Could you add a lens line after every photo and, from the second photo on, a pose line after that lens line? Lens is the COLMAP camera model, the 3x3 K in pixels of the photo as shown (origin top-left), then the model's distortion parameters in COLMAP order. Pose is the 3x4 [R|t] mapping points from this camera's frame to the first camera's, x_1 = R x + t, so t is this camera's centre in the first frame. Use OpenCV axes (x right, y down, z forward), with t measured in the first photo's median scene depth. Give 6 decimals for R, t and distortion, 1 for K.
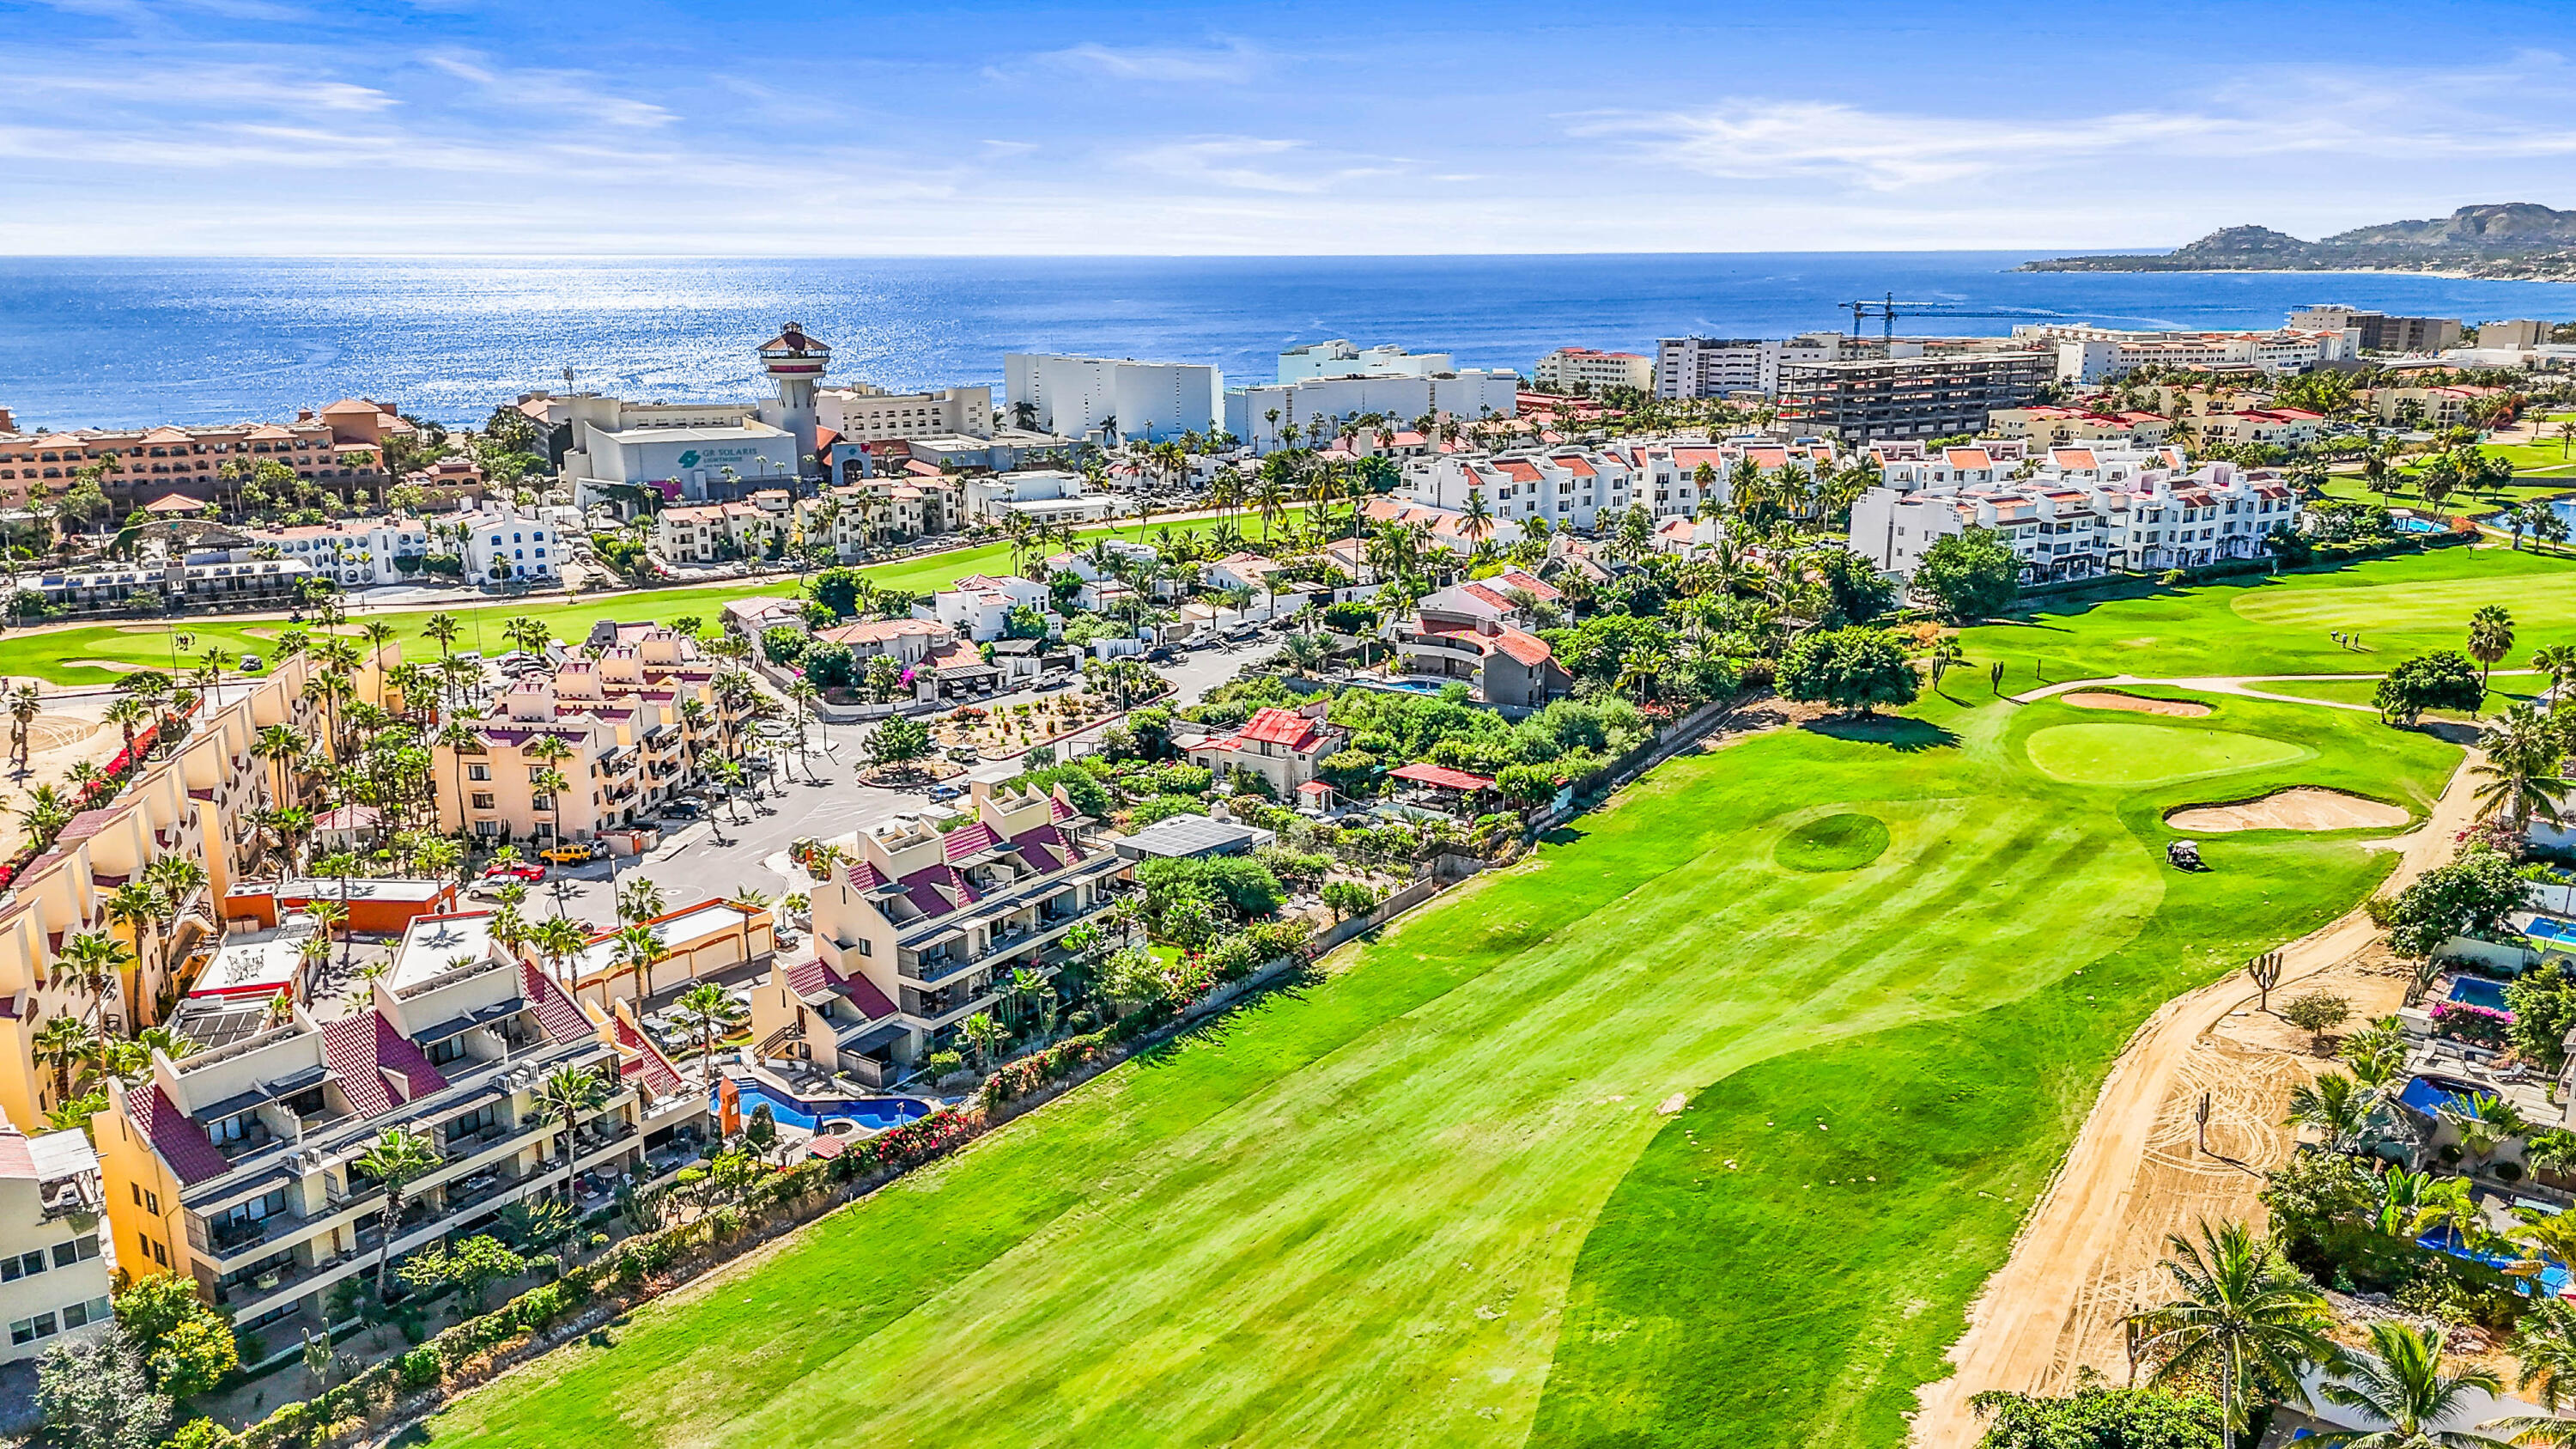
lens RADIAL K [[1887.5, 0, 1300.2], [0, 1887.5, 720.3], [0, 0, 1]] dist [0.139875, -0.187298]
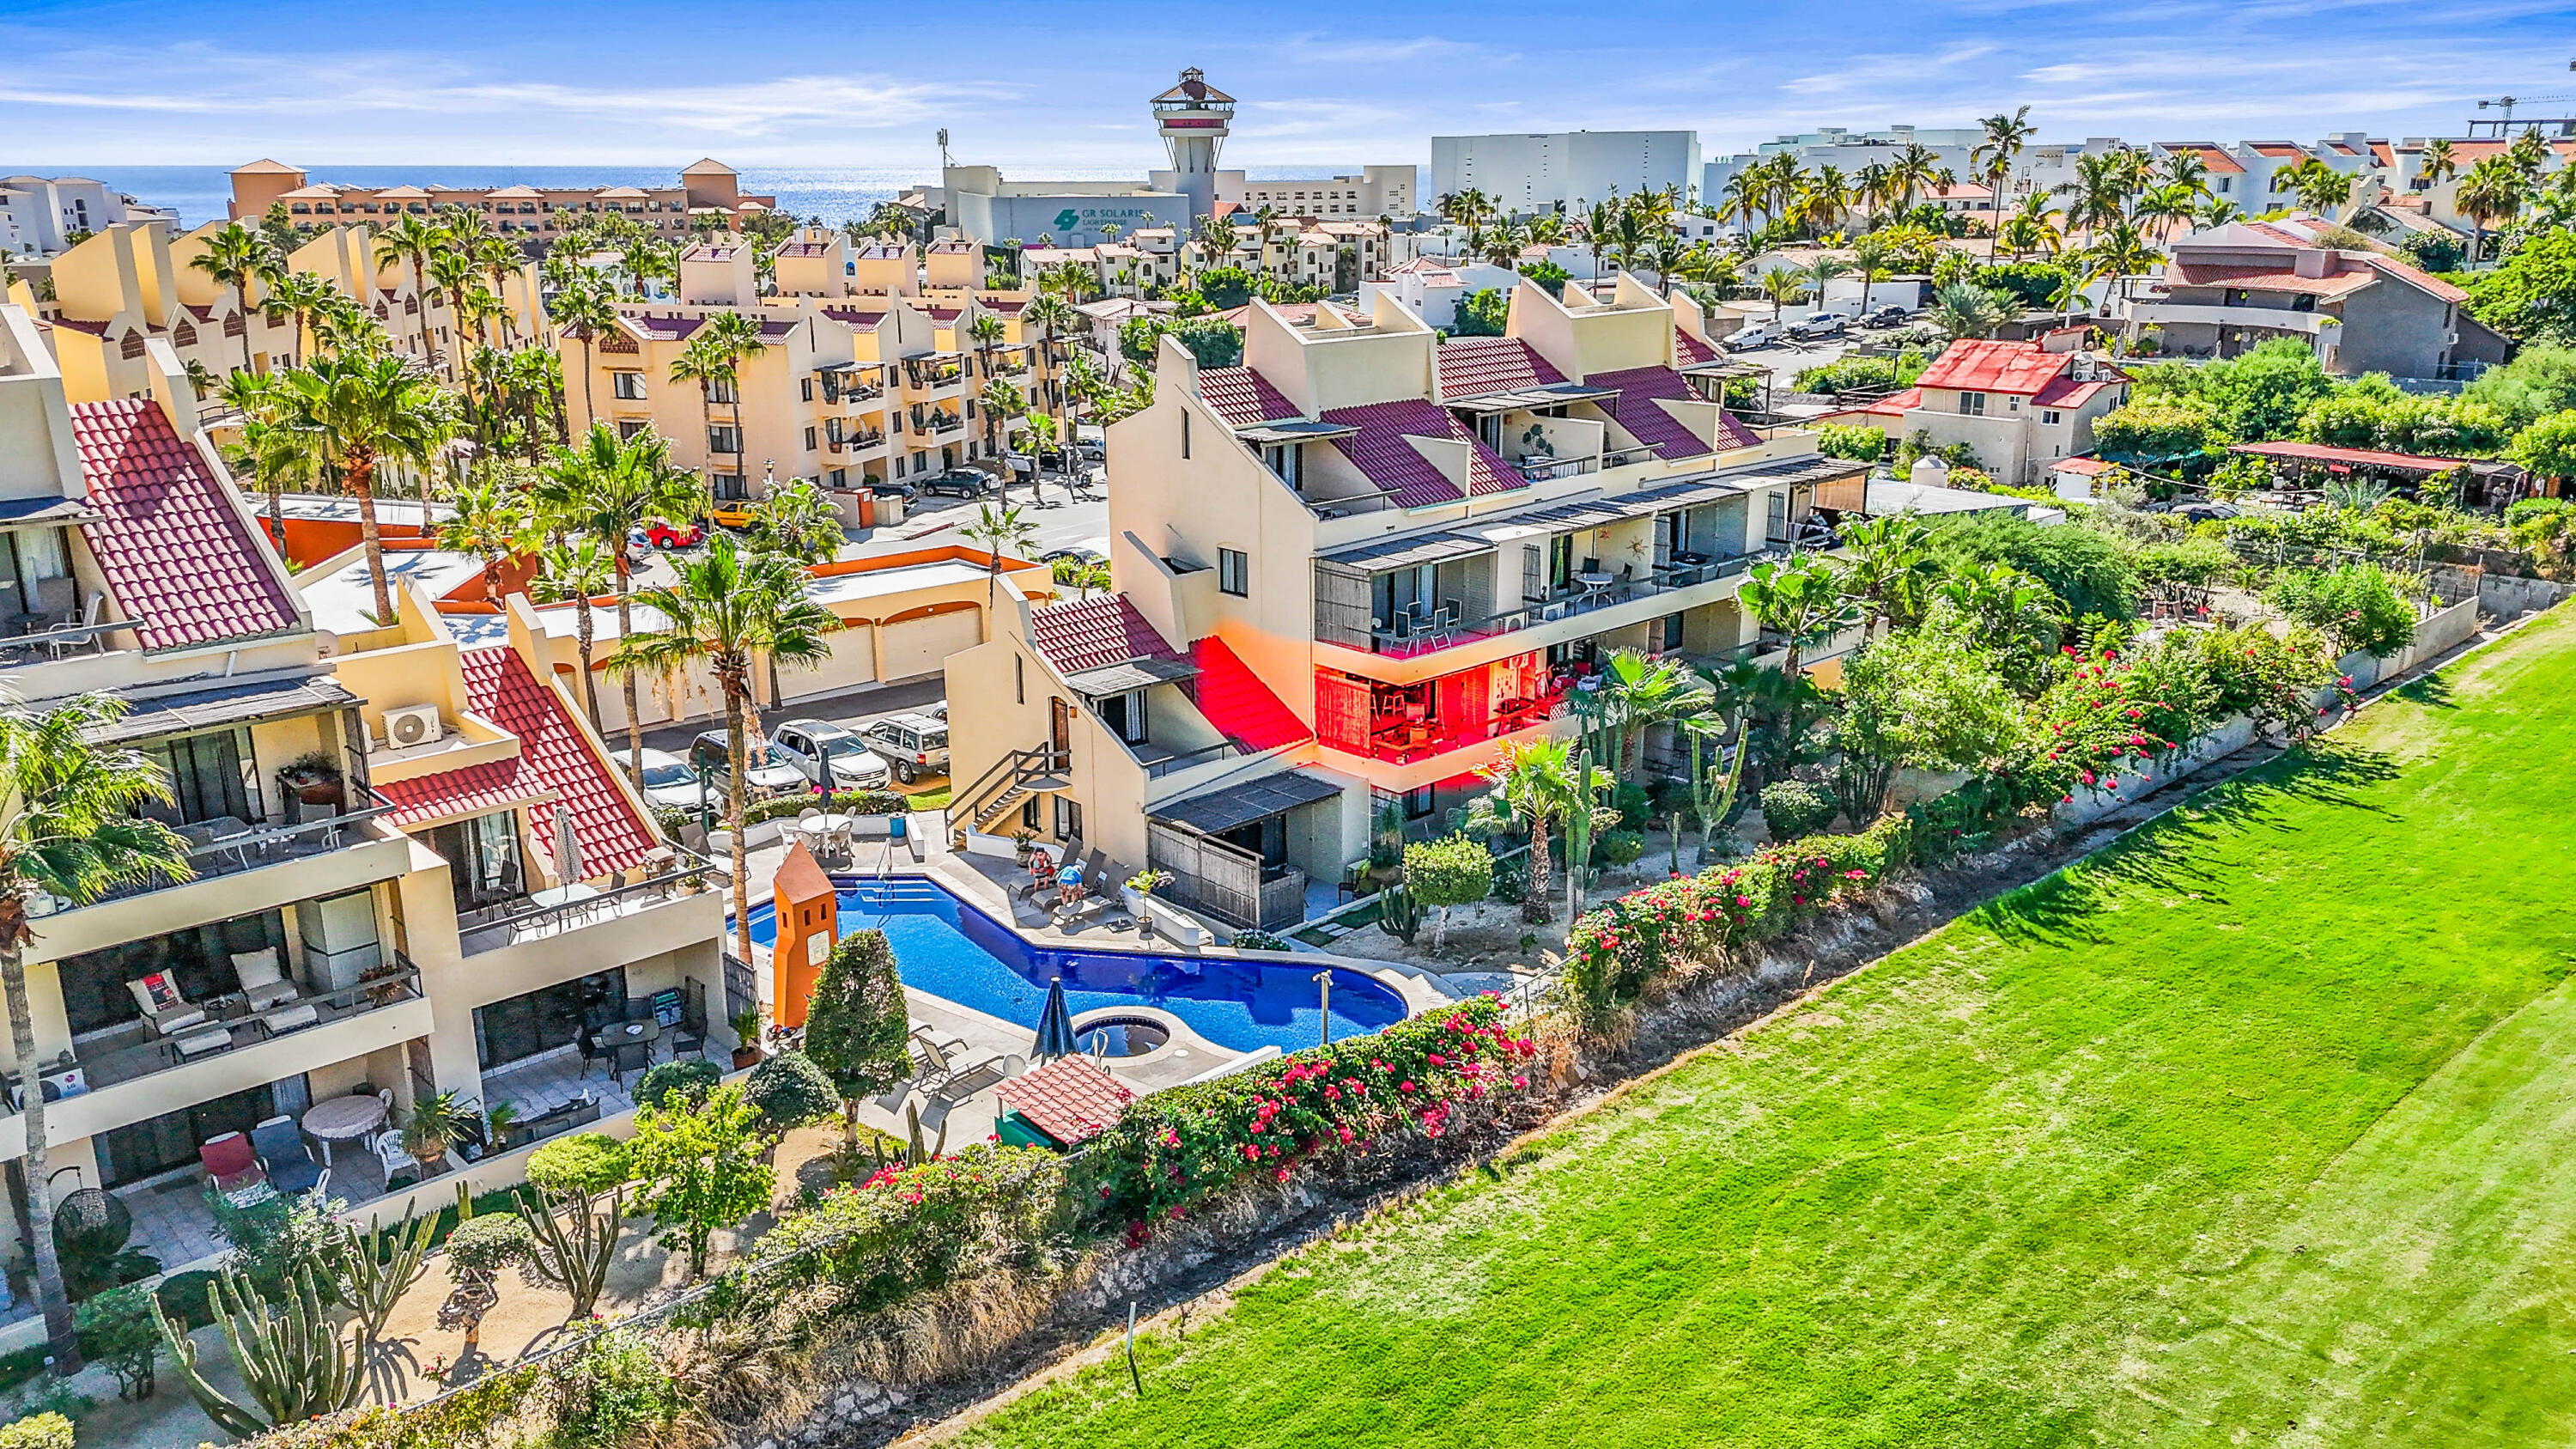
lens RADIAL K [[1887.5, 0, 1300.2], [0, 1887.5, 720.3], [0, 0, 1]] dist [0.139875, -0.187298]
pose [[0.979035, 0.053763, -0.196466, -0.140864], [-0.045623, 0.997911, 0.045732, 0.132900], [0.198515, -0.035809, 0.979444, 0.638695]]
